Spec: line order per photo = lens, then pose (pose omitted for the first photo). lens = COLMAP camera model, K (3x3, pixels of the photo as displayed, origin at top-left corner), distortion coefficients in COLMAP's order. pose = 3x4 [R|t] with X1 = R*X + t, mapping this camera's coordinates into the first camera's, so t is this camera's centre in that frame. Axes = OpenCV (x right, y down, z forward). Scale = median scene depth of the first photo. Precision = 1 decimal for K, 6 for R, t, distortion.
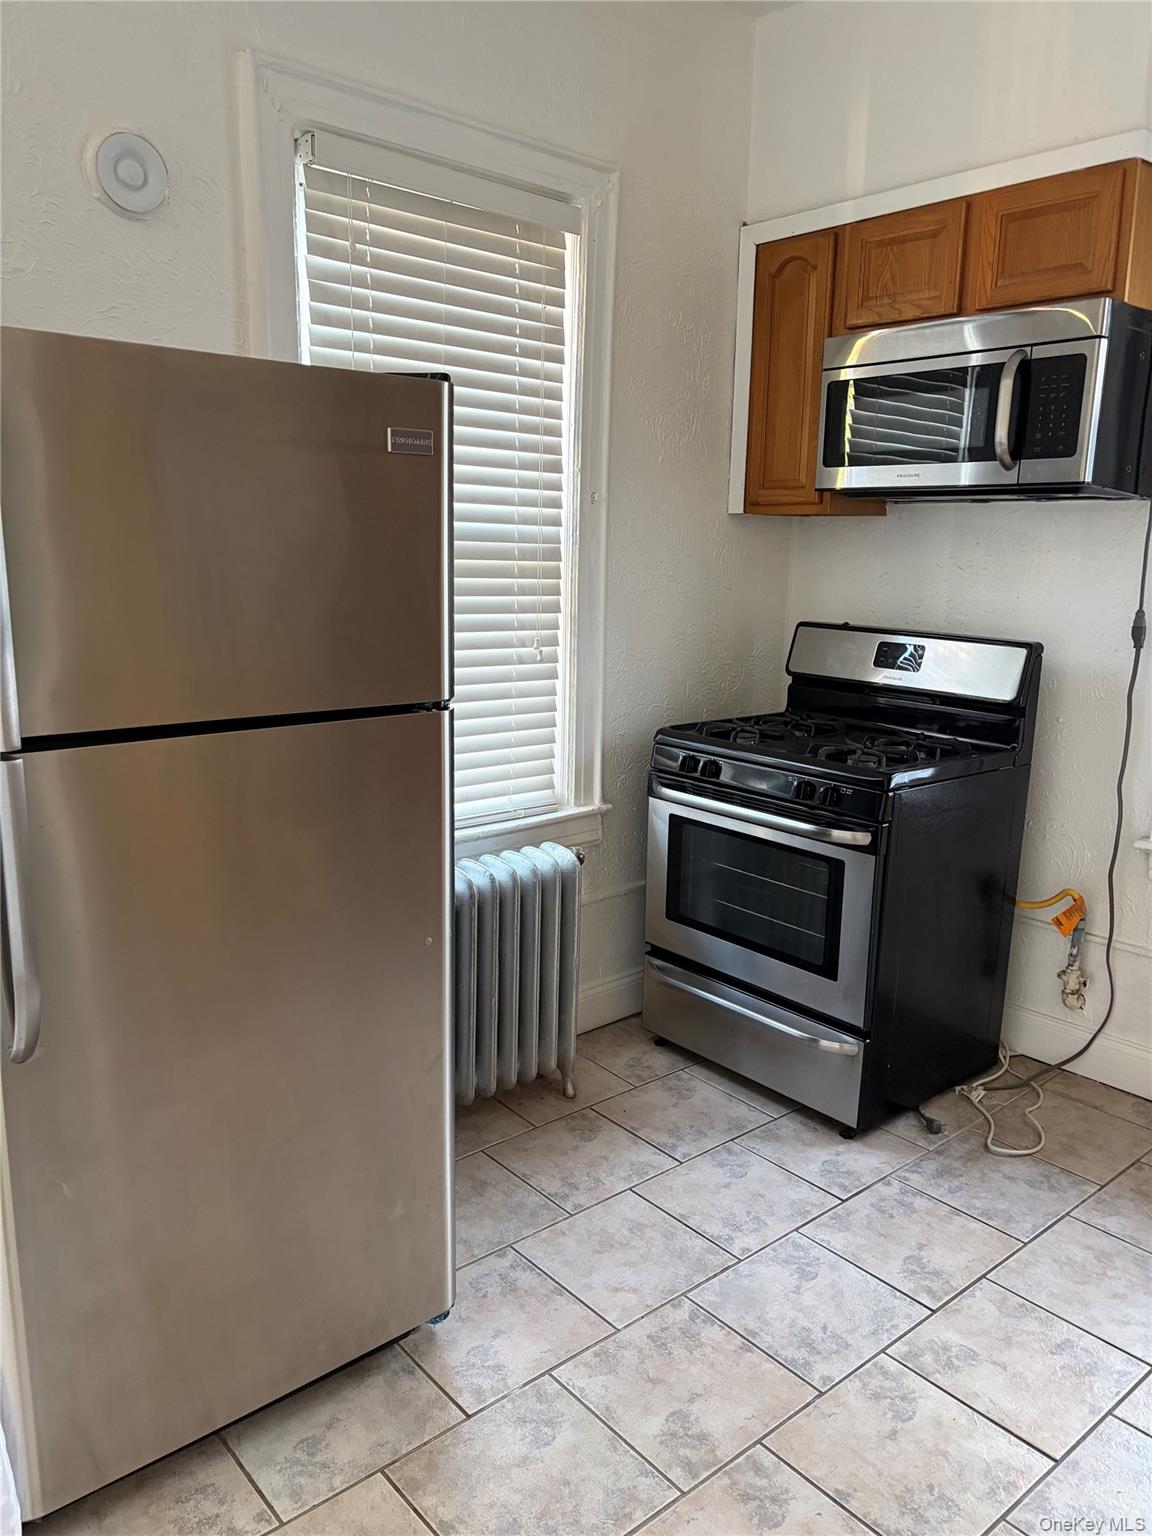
lens RADIAL K [[1163.0, 0, 578.8], [0, 1163.0, 782.8], [0, 0, 1]] dist [0.054476, -0.060897]
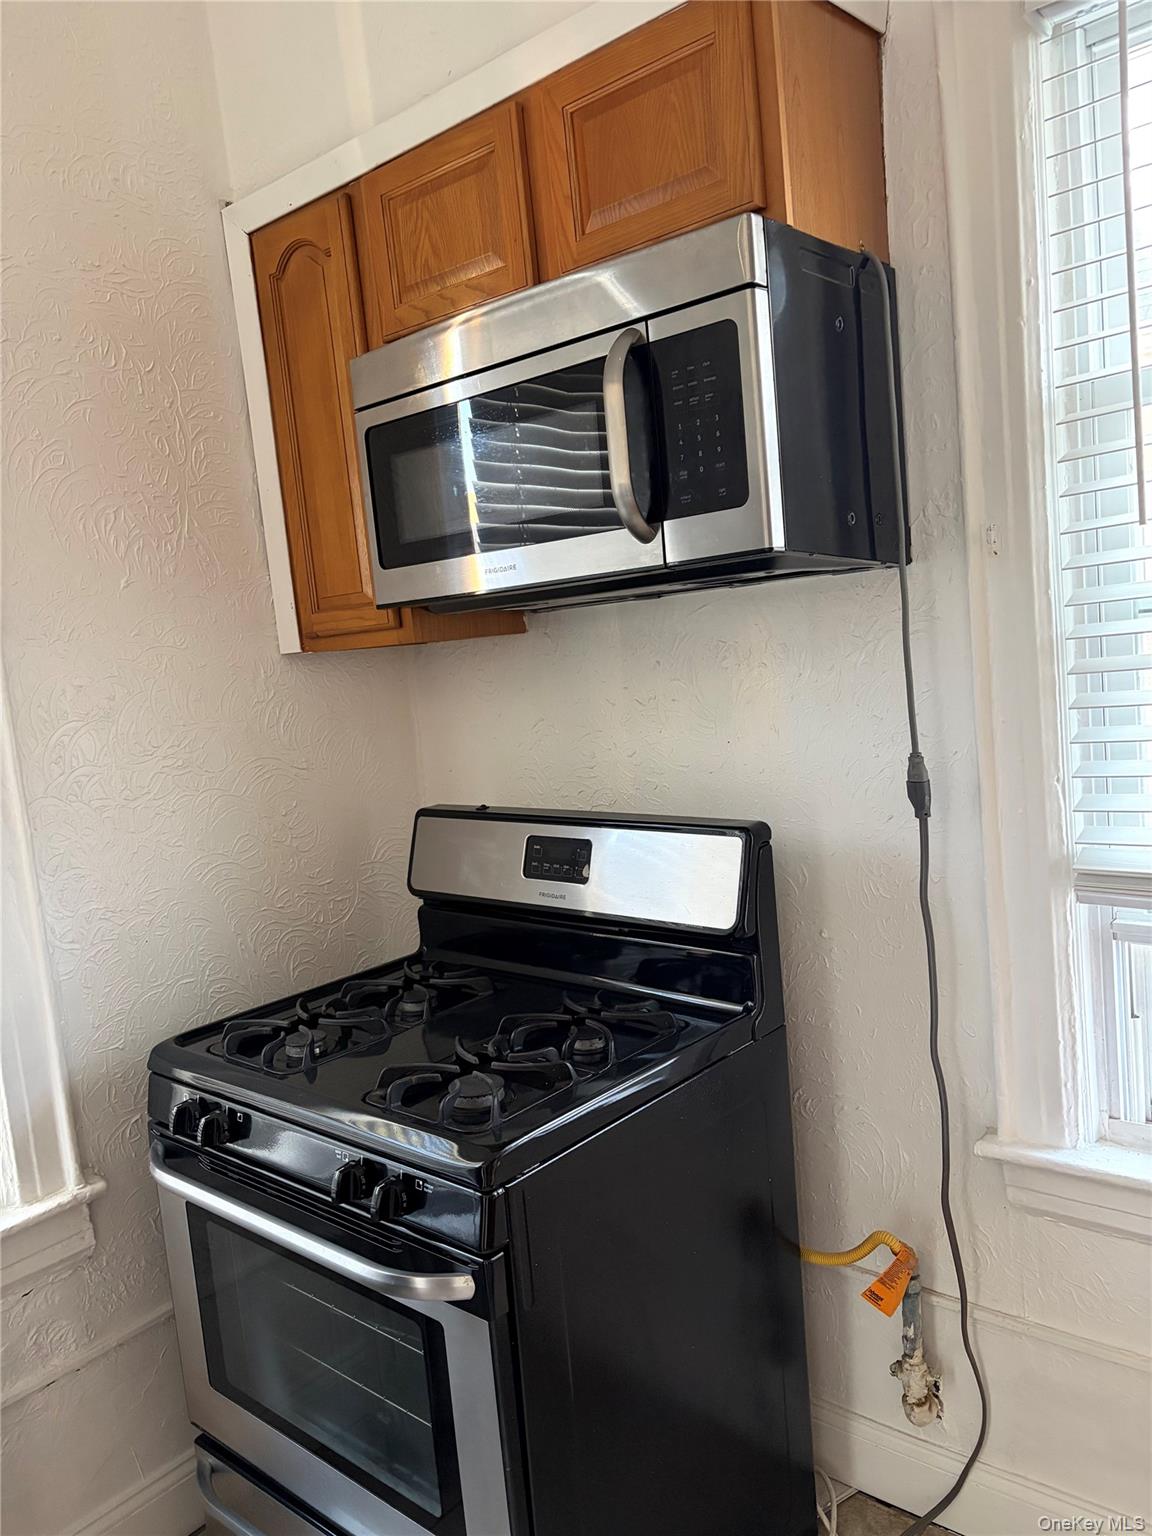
lens RADIAL K [[1163.0, 0, 577.4], [0, 1163.0, 783.8], [0, 0, 1]] dist [0.054476, -0.060897]
pose [[0.984572, -0.127259, 0.120094, 0.224066], [0.137740, 0.986950, -0.083411, -0.098584], [-0.107912, 0.098666, 0.989252, 0.413427]]
